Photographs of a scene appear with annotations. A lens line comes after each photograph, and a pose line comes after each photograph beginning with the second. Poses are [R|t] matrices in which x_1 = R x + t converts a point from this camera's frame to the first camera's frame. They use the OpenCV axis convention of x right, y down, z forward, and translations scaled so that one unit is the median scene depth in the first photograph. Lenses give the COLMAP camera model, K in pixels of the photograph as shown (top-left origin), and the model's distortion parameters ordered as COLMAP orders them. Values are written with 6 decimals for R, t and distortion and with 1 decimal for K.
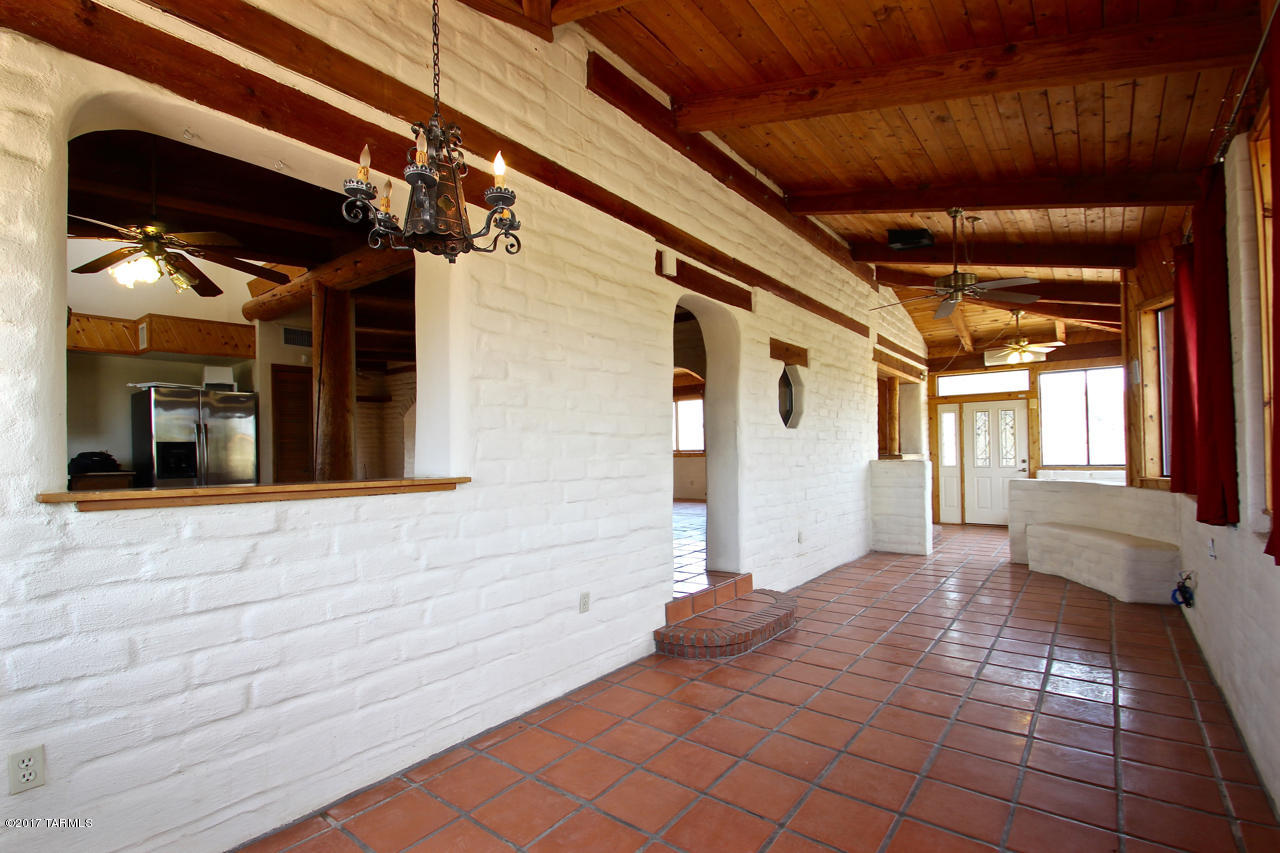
lens RADIAL K [[600.8, 0, 627.9], [0, 600.8, 439.8], [0, 0, 1]] dist [0.001066, -0.009697]
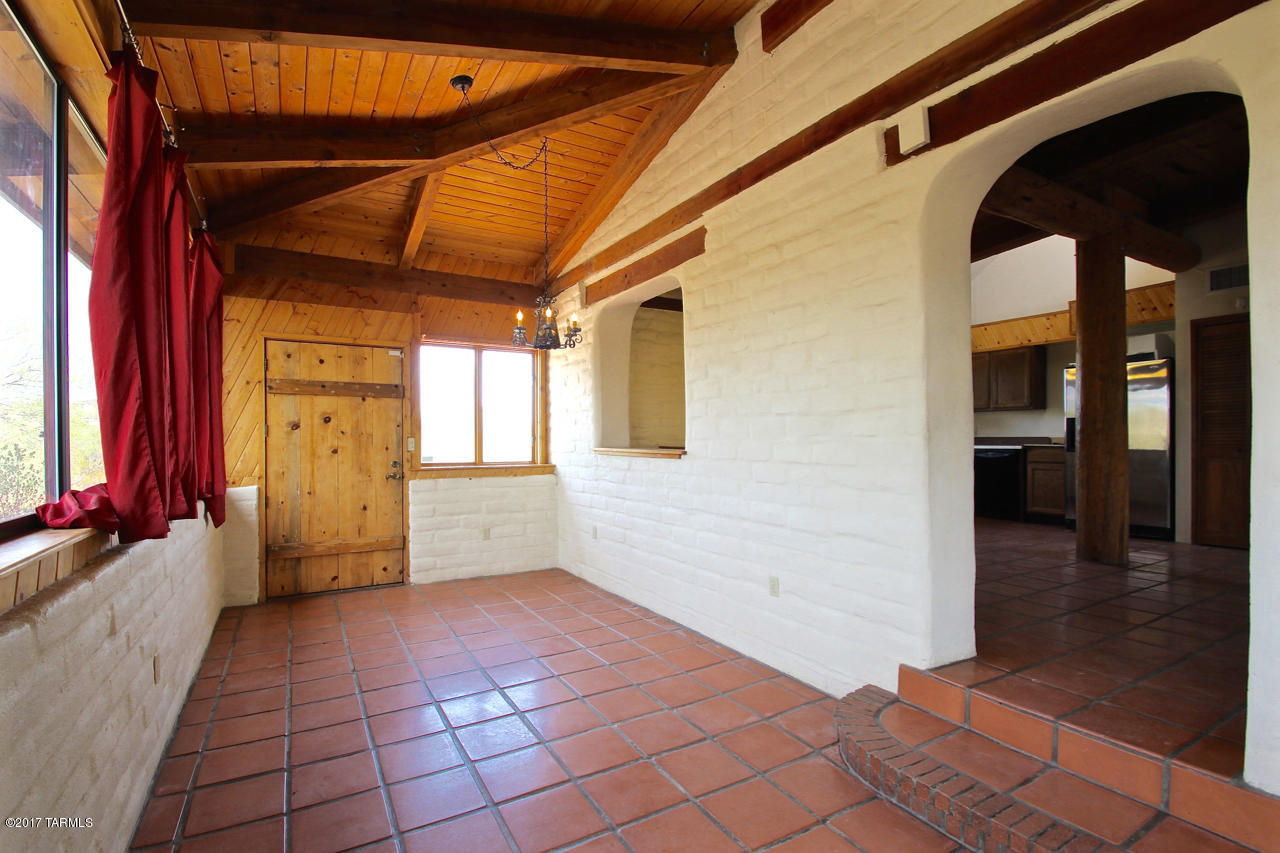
lens RADIAL K [[600.8, 0, 632.3], [0, 600.8, 435.3], [0, 0, 1]] dist [0.001066, -0.009697]
pose [[-0.382174, 0.012131, -0.924011, 0.943706], [0.032913, 0.999458, -0.000492, 0.016394], [0.923504, -0.030600, -0.382366, 1.192979]]
